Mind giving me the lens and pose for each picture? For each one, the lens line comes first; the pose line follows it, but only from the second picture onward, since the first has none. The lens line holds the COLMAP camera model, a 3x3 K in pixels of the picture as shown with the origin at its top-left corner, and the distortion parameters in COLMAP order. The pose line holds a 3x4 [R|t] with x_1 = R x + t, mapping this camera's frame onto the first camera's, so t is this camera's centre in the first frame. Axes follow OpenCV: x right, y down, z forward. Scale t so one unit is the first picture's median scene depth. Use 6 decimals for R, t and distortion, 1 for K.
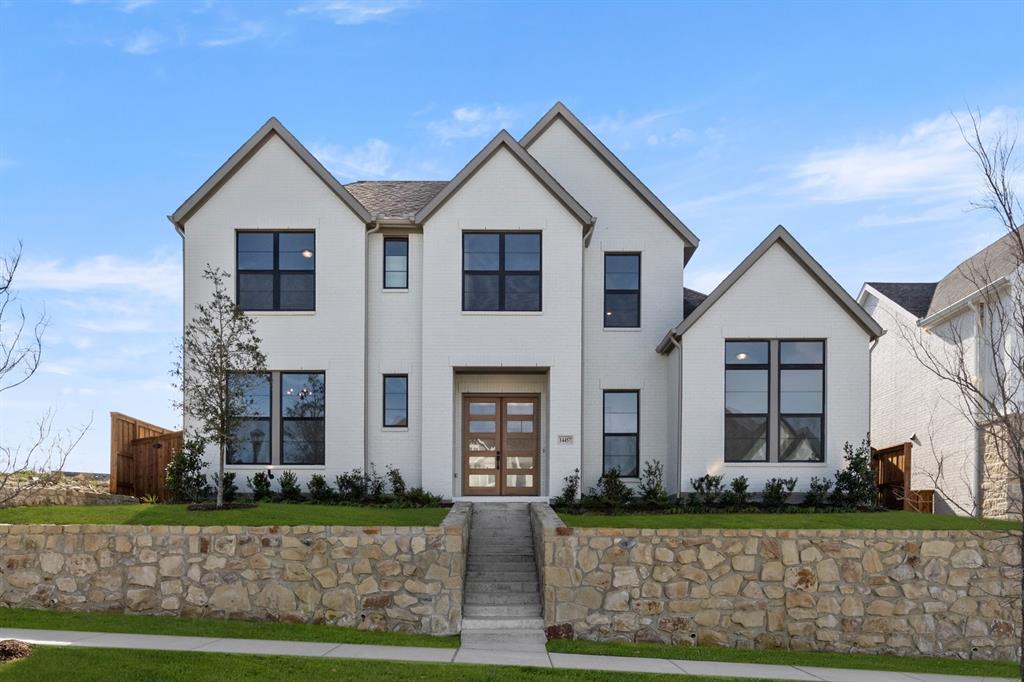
lens RADIAL K [[394.0, 0, 512.2], [0, 394.0, 356.4], [0, 0, 1]] dist [-0.000178, 0.000007]
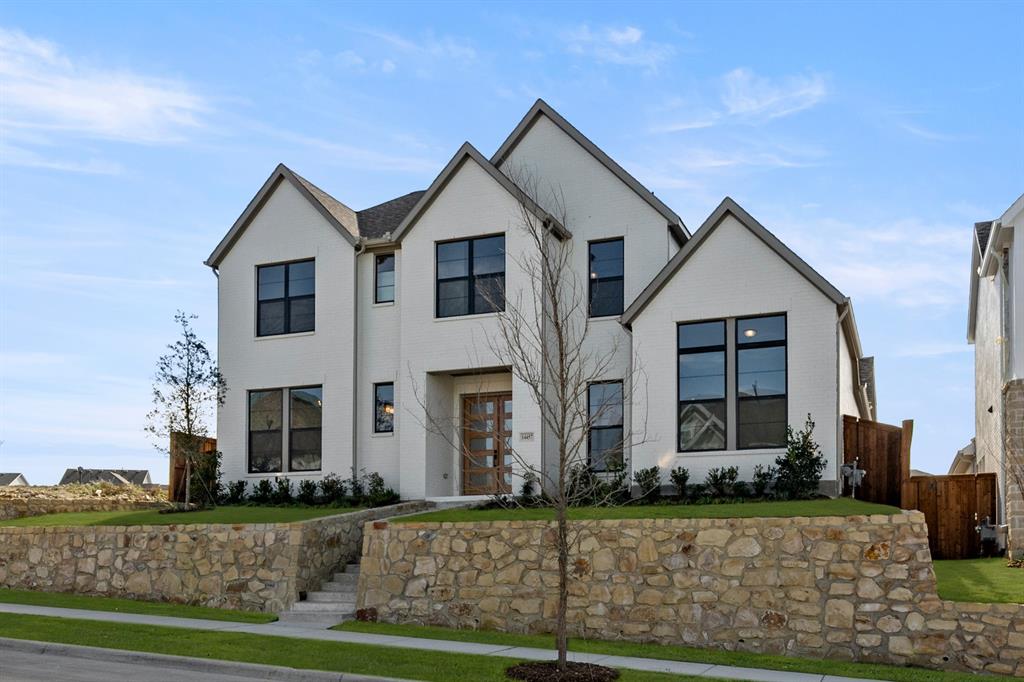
lens RADIAL K [[405.9, 0, 513.9], [0, 405.9, 334.5], [0, 0, 1]] dist [-0.000526, -0.000174]
pose [[0.981306, -0.094416, -0.167702, 0.756588], [0.088322, 0.995144, -0.043449, -0.018484], [0.170990, 0.027825, 0.984880, -0.099290]]
